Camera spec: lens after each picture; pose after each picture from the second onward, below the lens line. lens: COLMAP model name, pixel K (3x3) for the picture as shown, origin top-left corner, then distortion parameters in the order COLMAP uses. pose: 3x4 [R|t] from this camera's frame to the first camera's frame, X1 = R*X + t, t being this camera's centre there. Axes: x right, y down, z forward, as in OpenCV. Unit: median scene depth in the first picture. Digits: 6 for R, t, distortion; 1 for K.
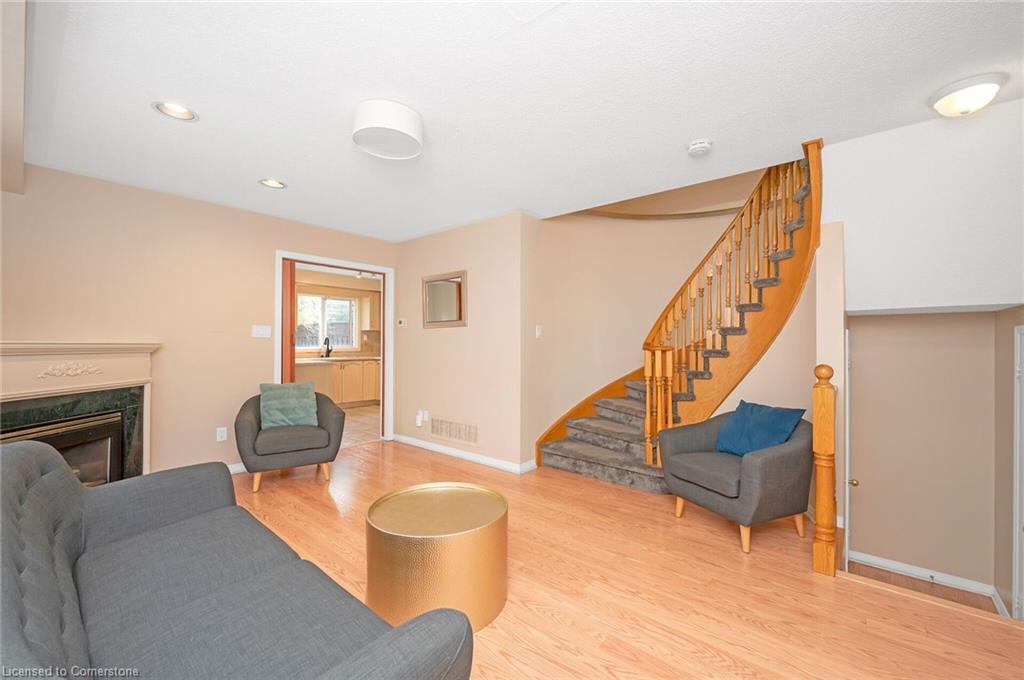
lens RADIAL K [[410.3, 0, 517.2], [0, 410.3, 342.7], [0, 0, 1]] dist [0.000610, 0.000199]
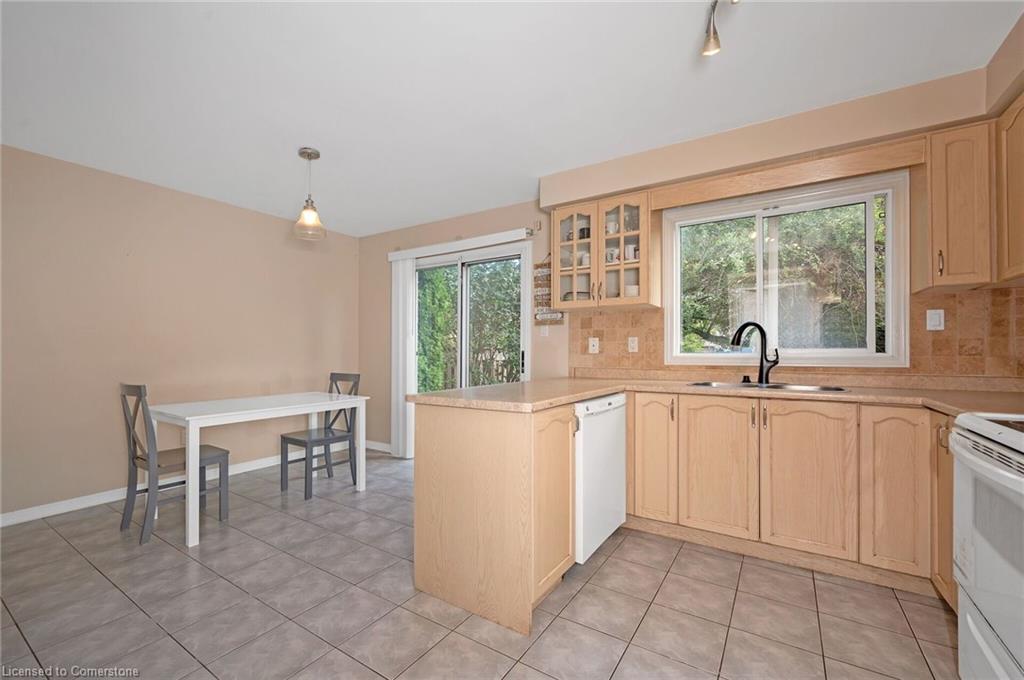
lens RADIAL K [[401.3, 0, 513.7], [0, 401.3, 349.7], [0, 0, 1]] dist [0.001364, 0.000016]
pose [[0.122217, -0.006529, -0.992482, -0.316709], [-0.001961, 0.999975, -0.006820, 0.021880], [0.992501, 0.002780, 0.122201, 1.512458]]
